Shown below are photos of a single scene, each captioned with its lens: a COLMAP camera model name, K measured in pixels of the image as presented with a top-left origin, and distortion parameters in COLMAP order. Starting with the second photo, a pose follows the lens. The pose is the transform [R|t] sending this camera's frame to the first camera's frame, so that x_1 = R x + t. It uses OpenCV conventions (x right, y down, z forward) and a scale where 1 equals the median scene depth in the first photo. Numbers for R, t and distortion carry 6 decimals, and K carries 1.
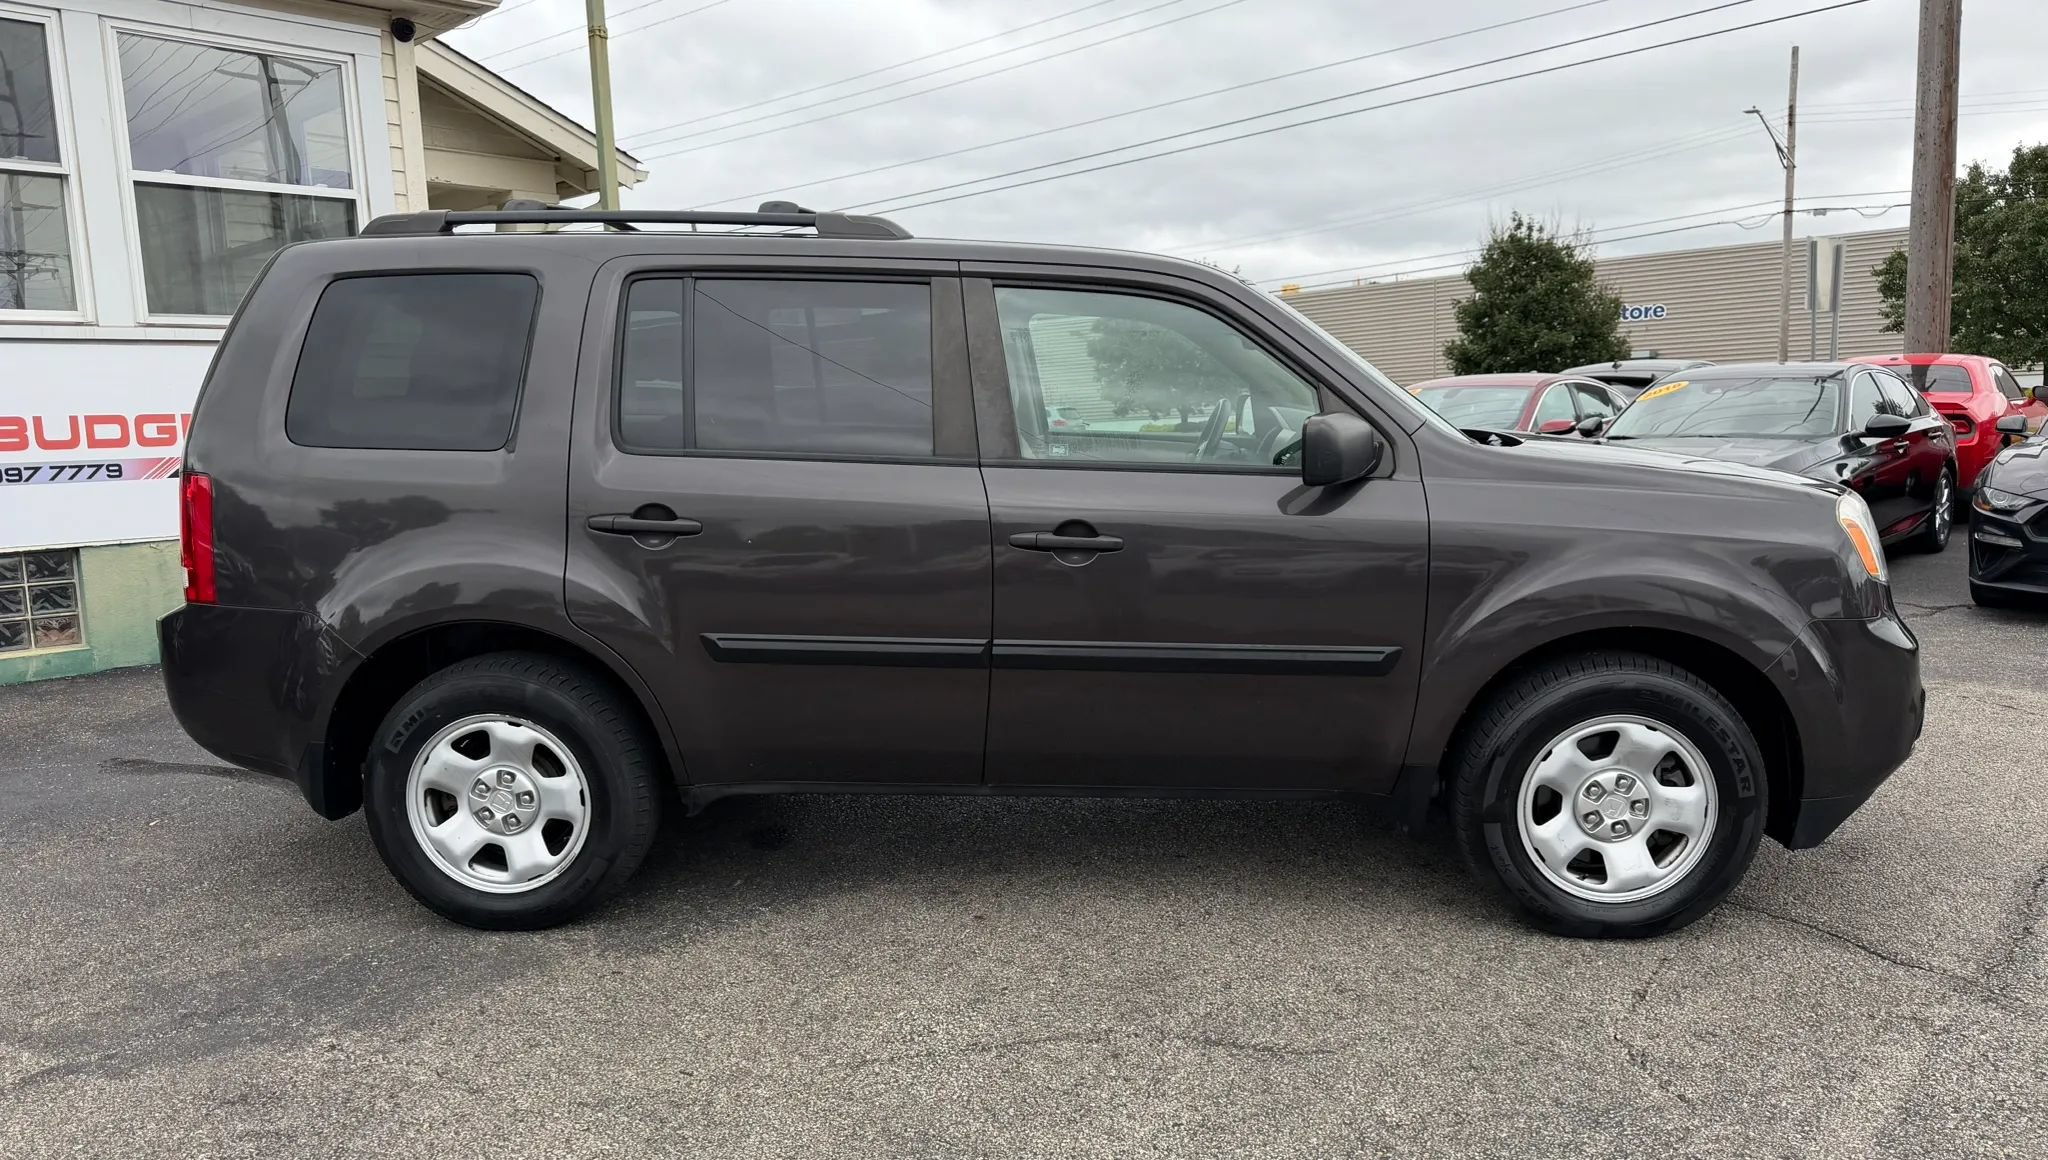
lens RADIAL K [[1472.6, 0, 1023.9], [0, 1472.6, 579.8], [0, 0, 1]] dist [0.024261, -0.035446]
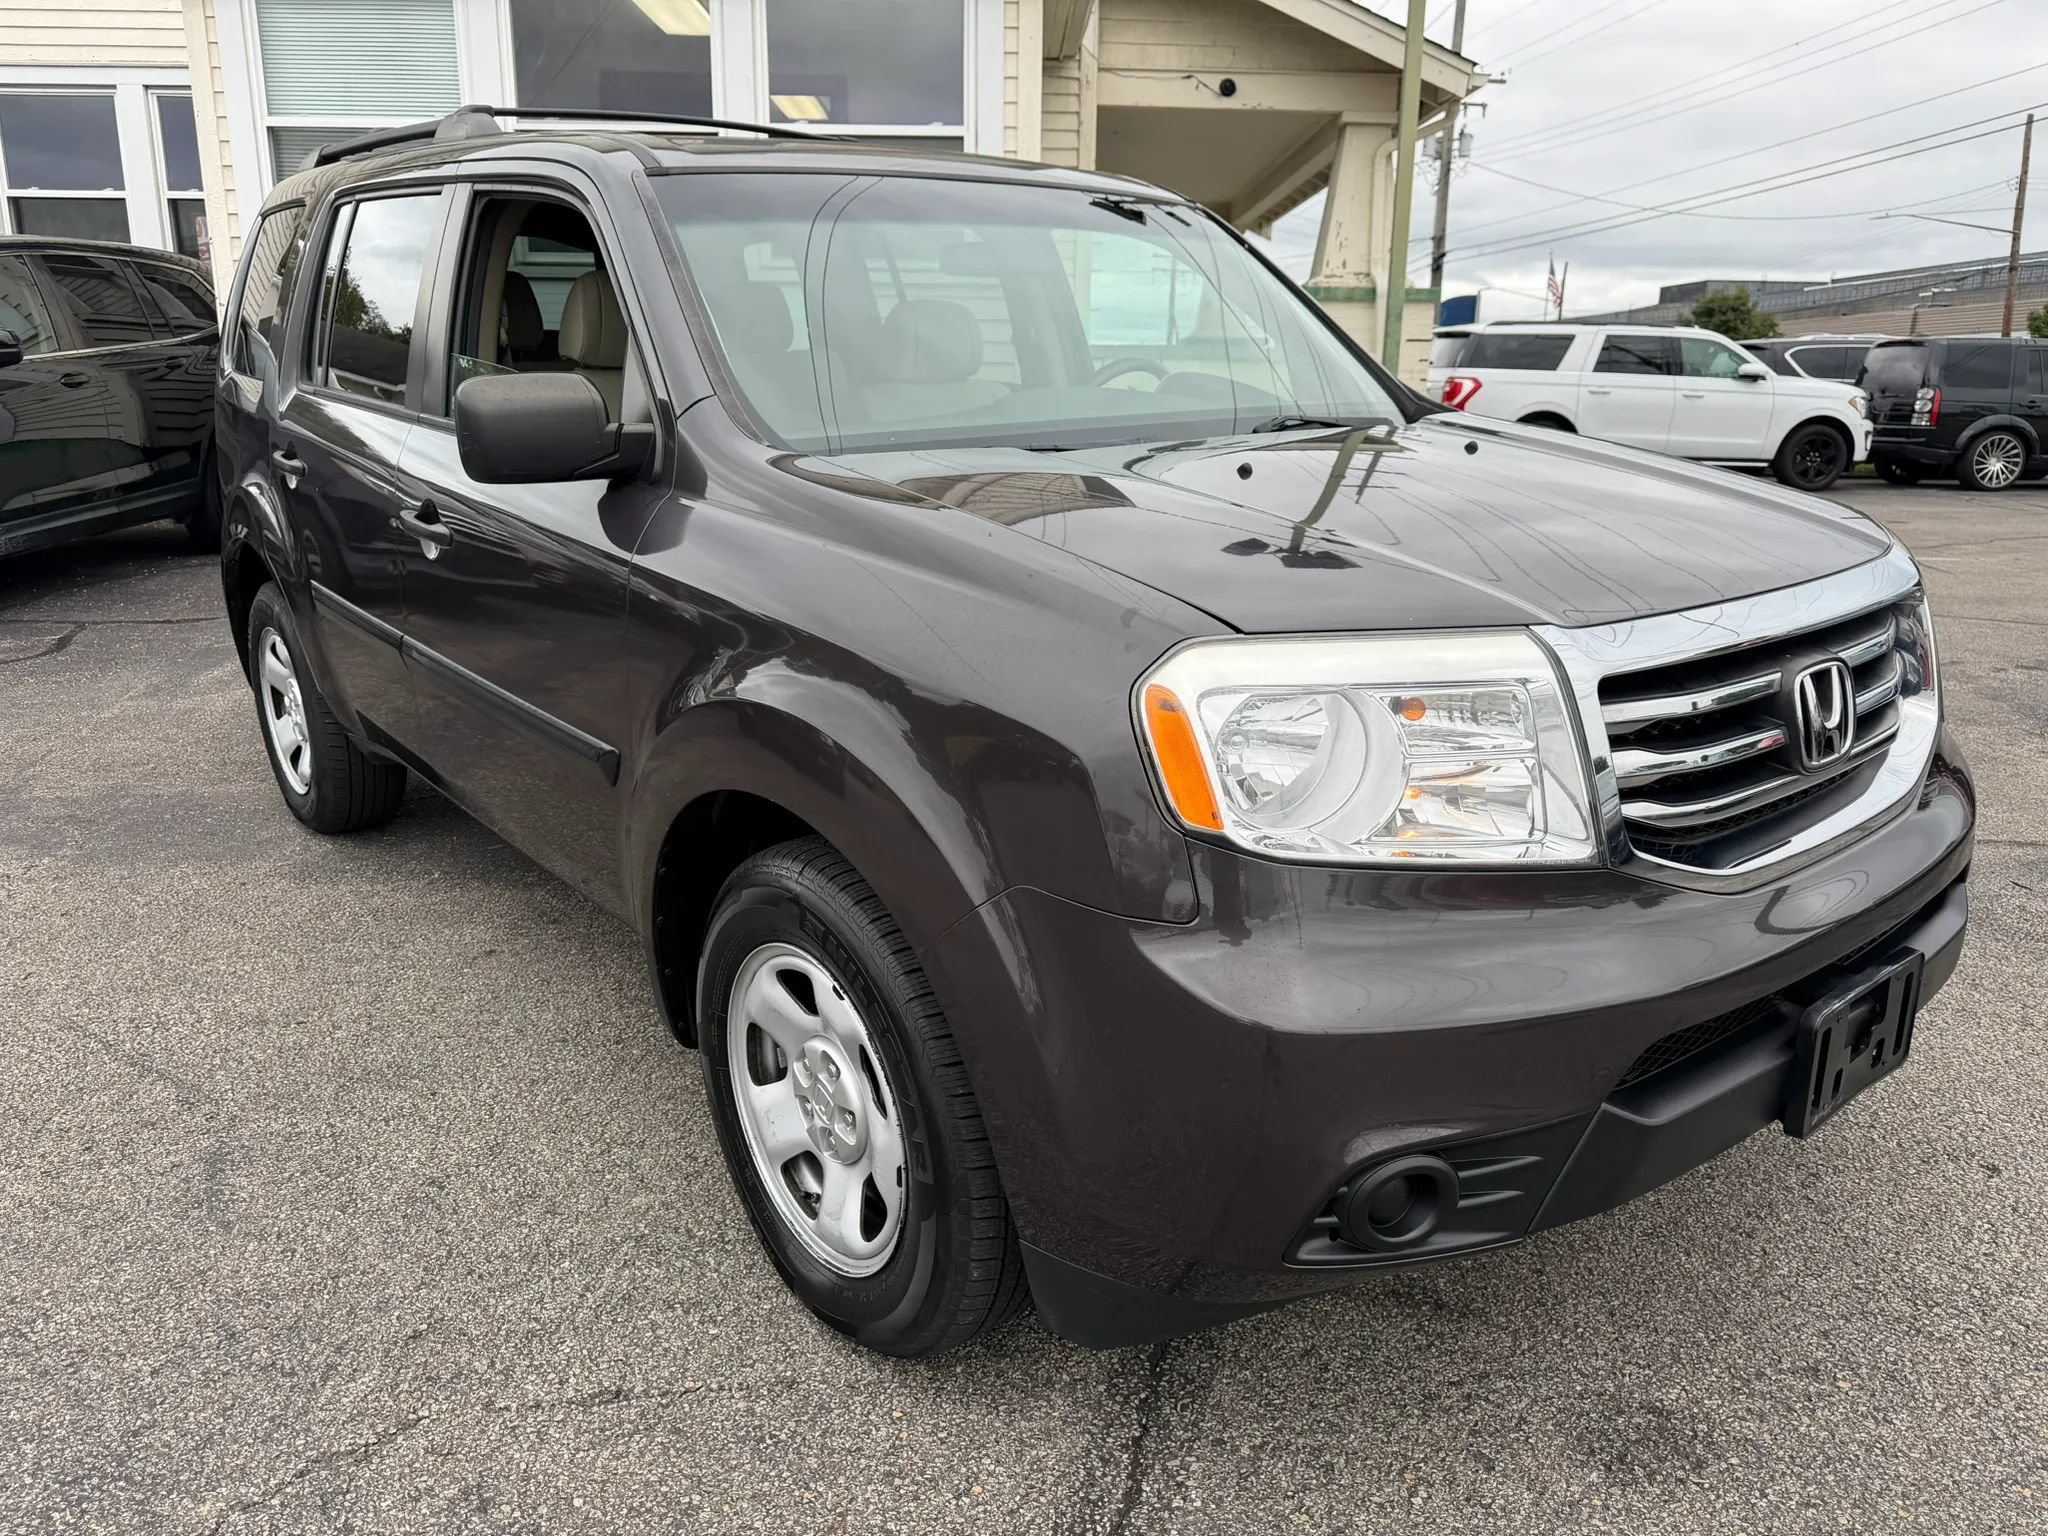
lens RADIAL K [[1464.5, 0, 1019.5], [0, 1464.5, 770.2], [0, 0, 1]] dist [-0.001448, -0.003010]
pose [[0.677346, 0.232870, -0.697835, 0.785177], [-0.118766, 0.970749, 0.208663, -0.098358], [0.726015, -0.058458, 0.685190, 0.647740]]
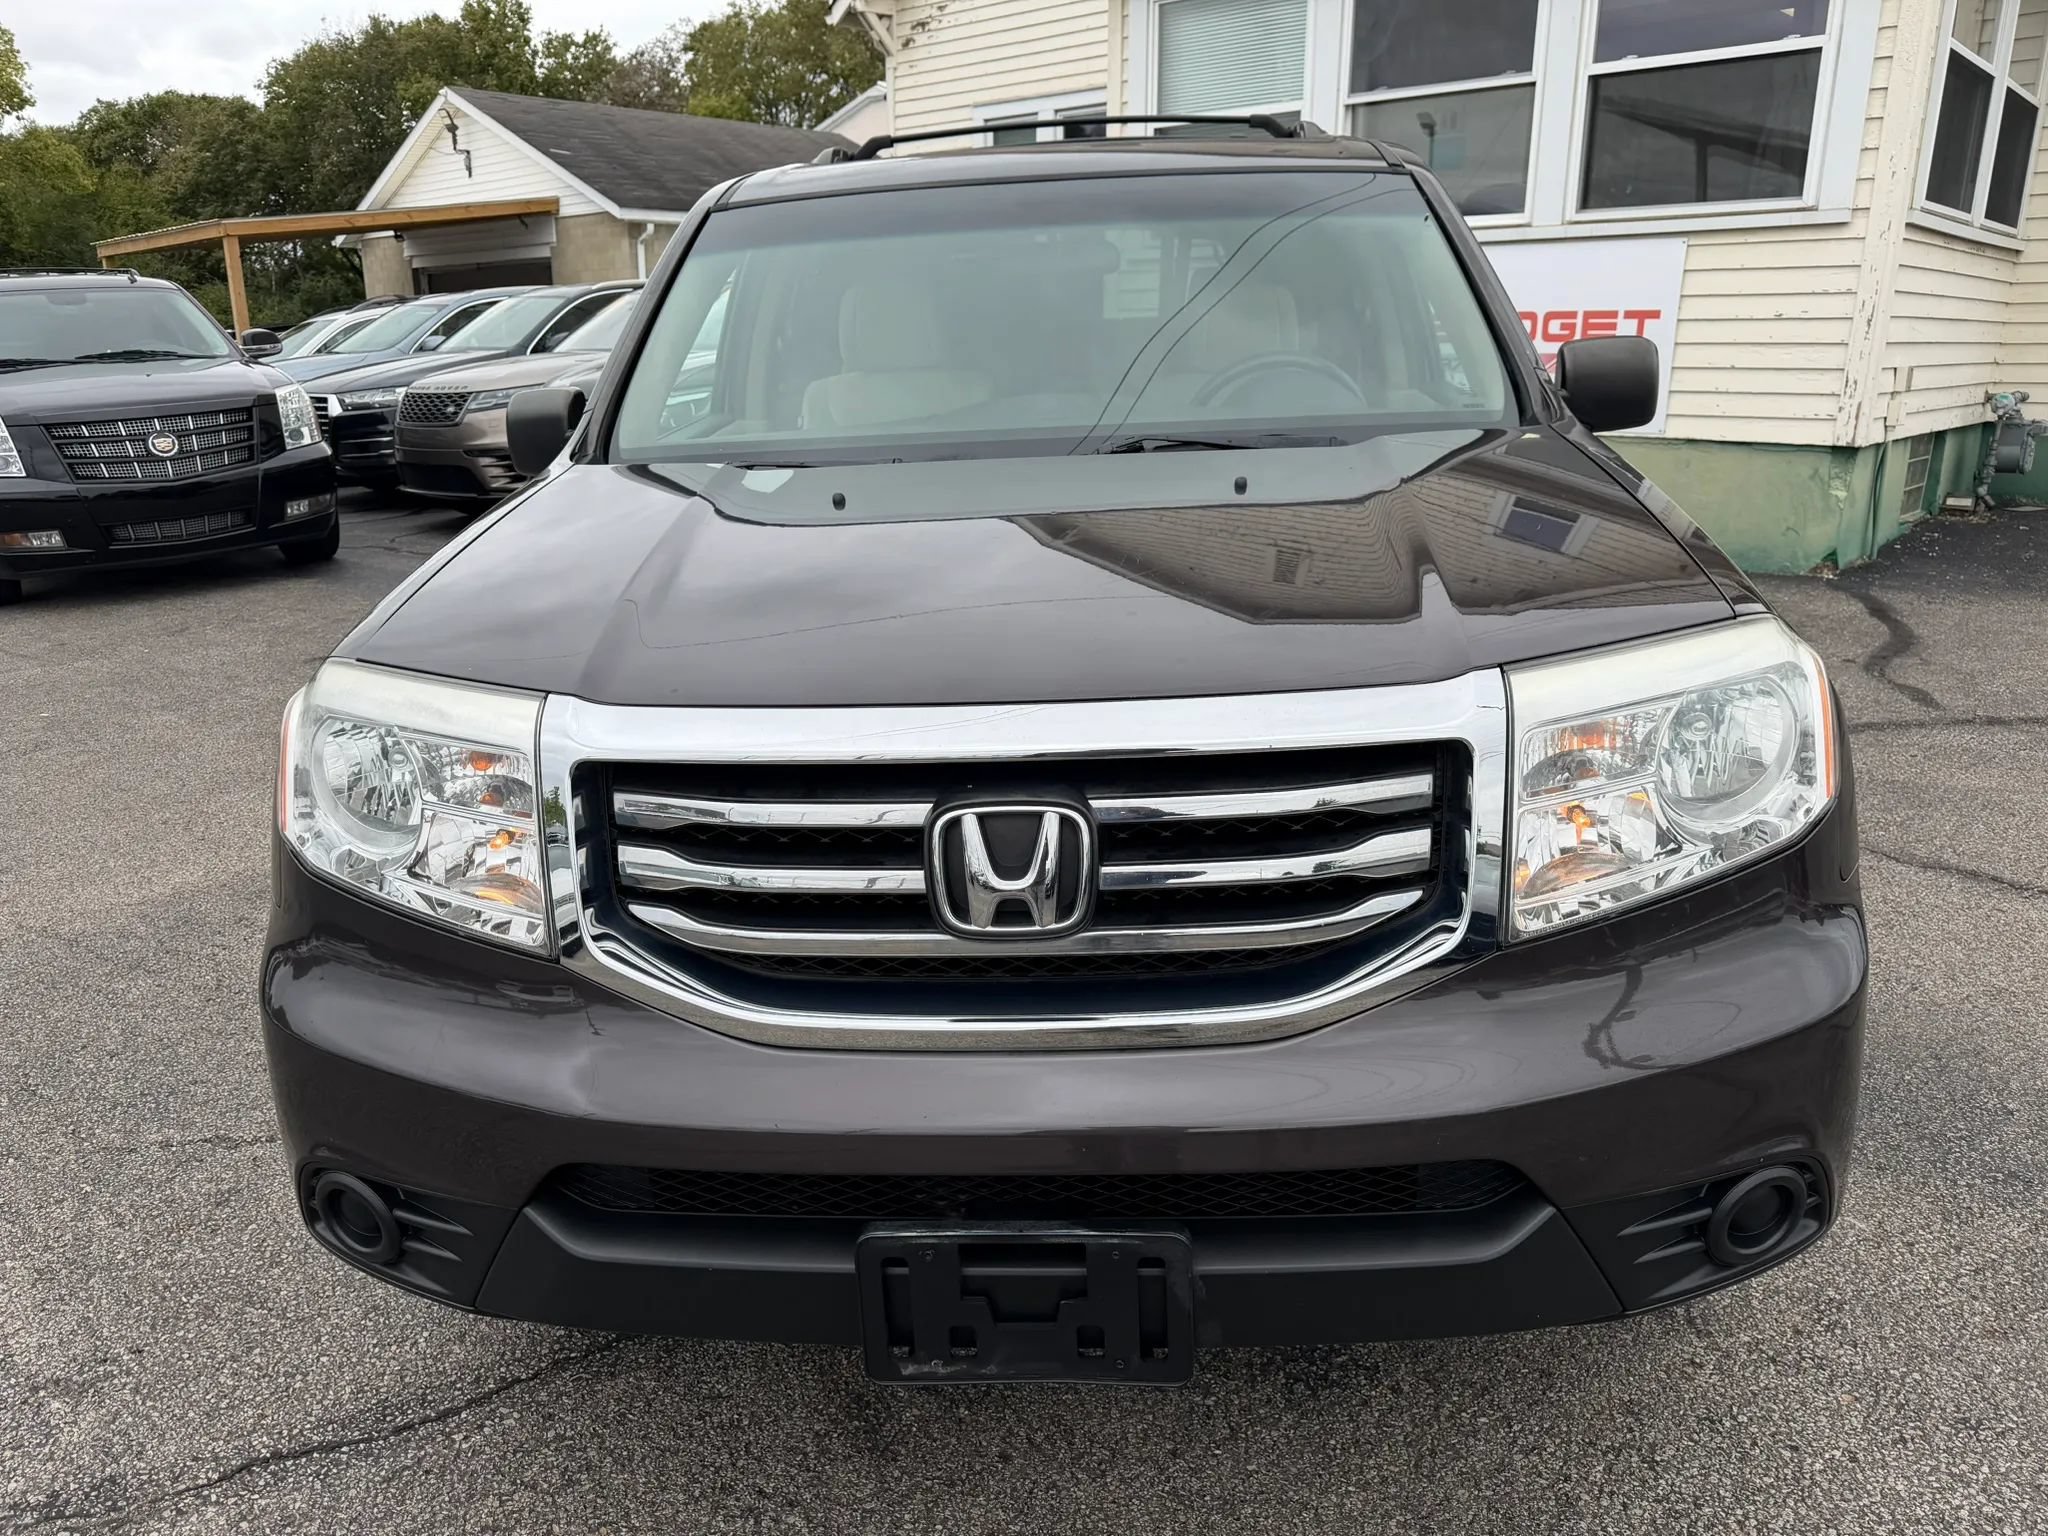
lens RADIAL K [[1460.4, 0, 1016.3], [0, 1460.4, 760.6], [0, 0, 1]] dist [-0.000317, -0.003355]
pose [[-0.012894, 0.317936, -0.948025, 0.966728], [-0.099670, 0.942973, 0.317597, -0.191725], [0.994937, 0.098585, 0.019530, 1.173030]]
